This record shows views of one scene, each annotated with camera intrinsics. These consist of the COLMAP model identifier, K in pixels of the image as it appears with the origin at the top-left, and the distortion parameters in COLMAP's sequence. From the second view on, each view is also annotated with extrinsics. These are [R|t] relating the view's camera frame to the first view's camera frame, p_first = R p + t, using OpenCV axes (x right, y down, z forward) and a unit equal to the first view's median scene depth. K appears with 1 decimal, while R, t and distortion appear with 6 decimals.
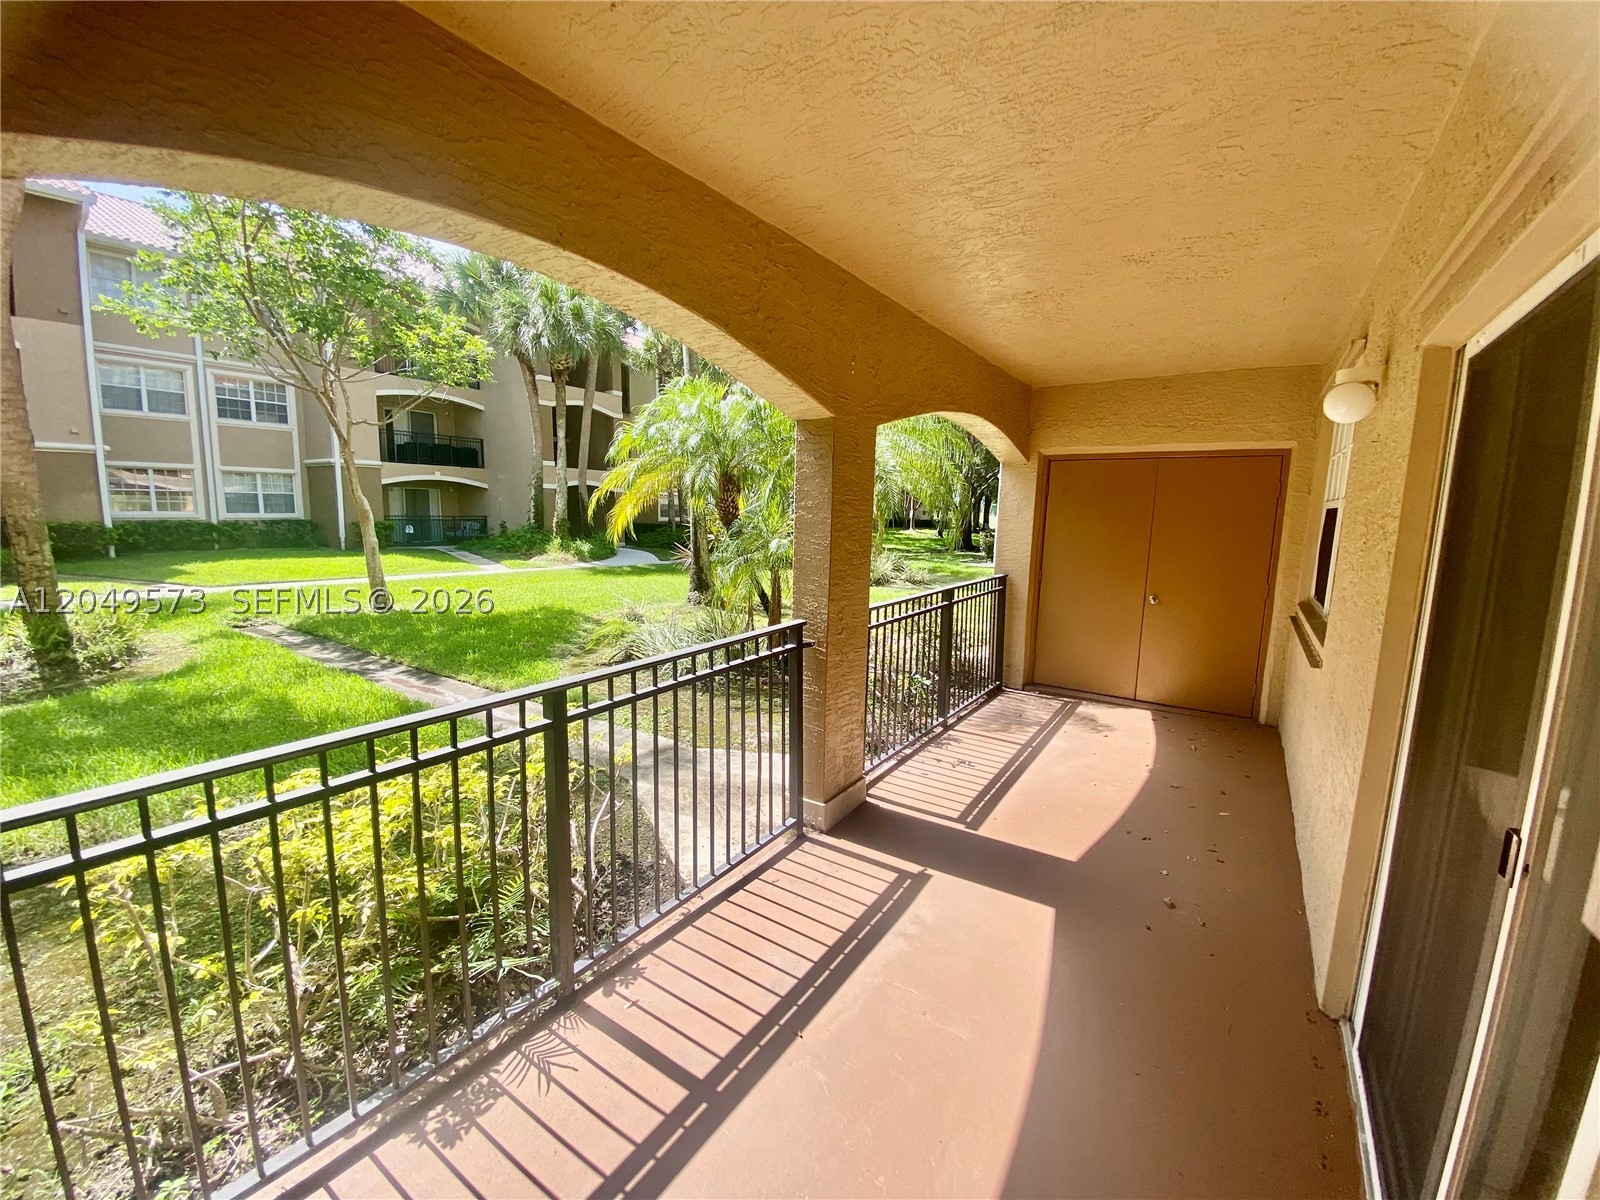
lens RADIAL K [[656.1, 0, 798.5], [0, 656.1, 601.1], [0, 0, 1]] dist [0.022521, -0.020804]
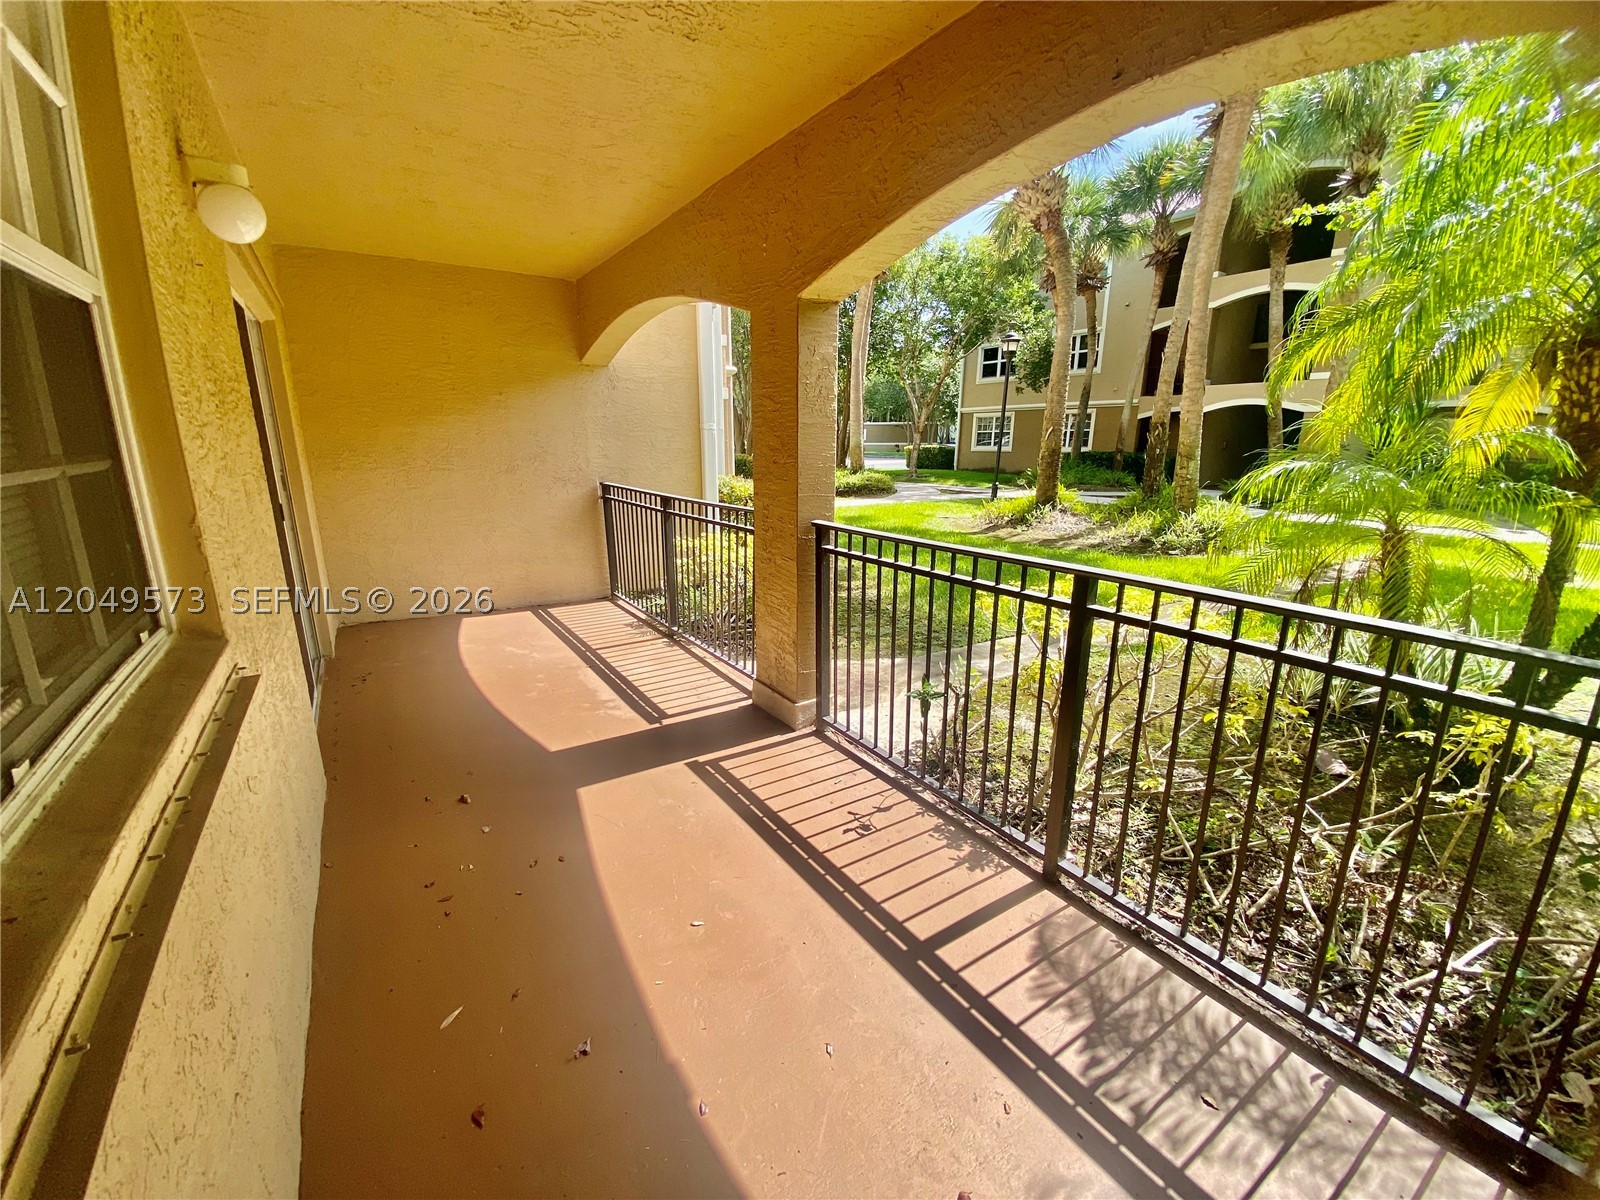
lens RADIAL K [[656.1, 0, 798.5], [0, 656.1, 601.1], [0, 0, 1]] dist [0.022521, -0.020804]
pose [[-0.363383, 0.210351, -0.907582, 0.957676], [-0.170077, 0.942828, 0.286617, -0.142808], [0.915984, 0.258511, -0.306831, 1.318284]]
